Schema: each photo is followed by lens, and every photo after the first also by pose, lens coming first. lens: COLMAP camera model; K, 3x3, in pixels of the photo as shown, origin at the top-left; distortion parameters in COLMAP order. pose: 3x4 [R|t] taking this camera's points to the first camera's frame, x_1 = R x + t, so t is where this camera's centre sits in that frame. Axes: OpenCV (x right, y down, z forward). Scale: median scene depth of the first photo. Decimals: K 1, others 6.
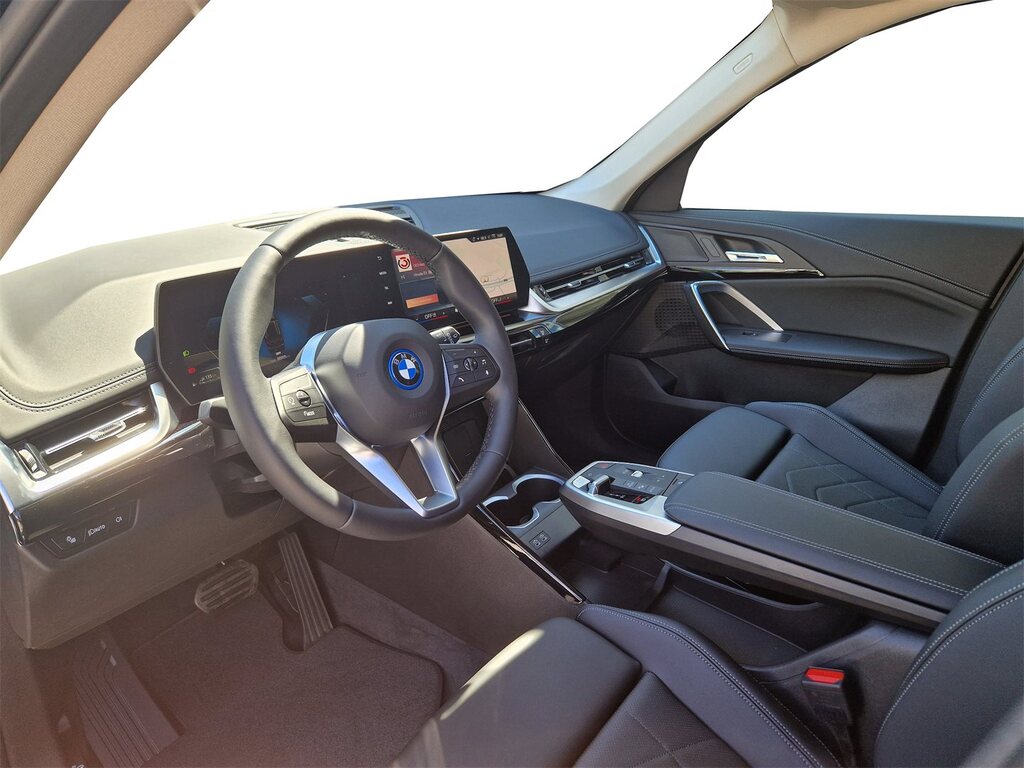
lens RADIAL K [[688.8, 0, 510.7], [0, 688.8, 385.3], [0, 0, 1]] dist [0.024832, -0.011676]
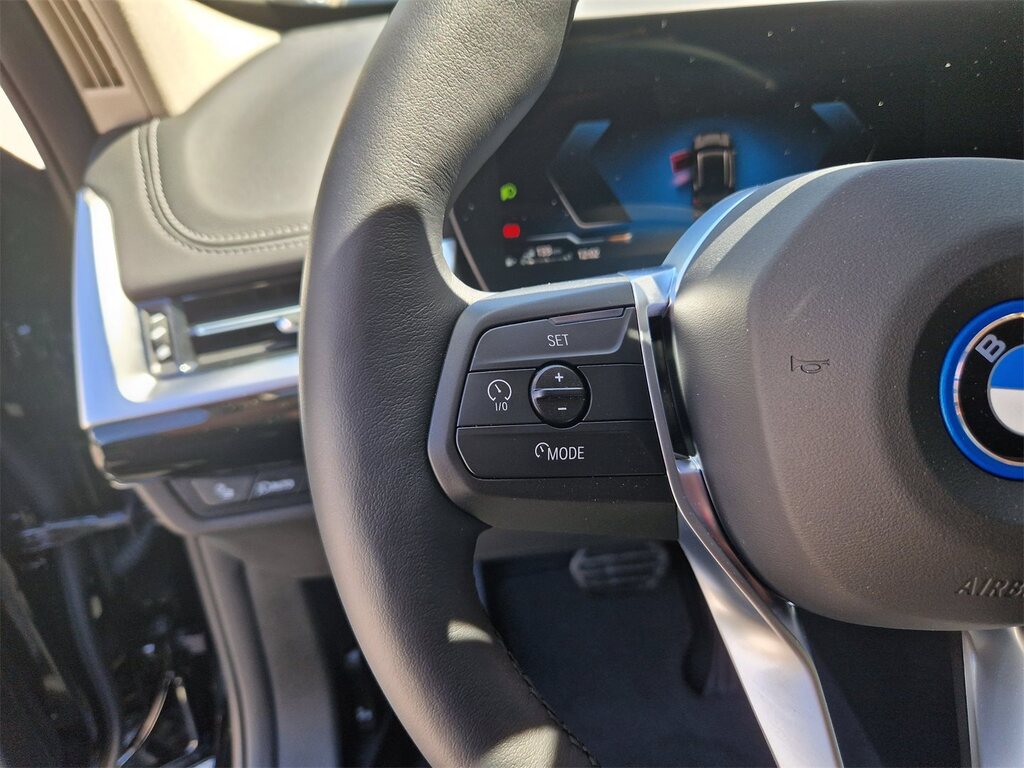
lens RADIAL K [[688.8, 0, 543.5], [0, 688.8, 368.3], [0, 0, 1]] dist [0.024832, -0.011676]
pose [[0.683433, 0.310331, -0.660768, -0.075332], [-0.208411, 0.950418, 0.230805, -0.033099], [0.699631, -0.020028, 0.714223, 0.487386]]
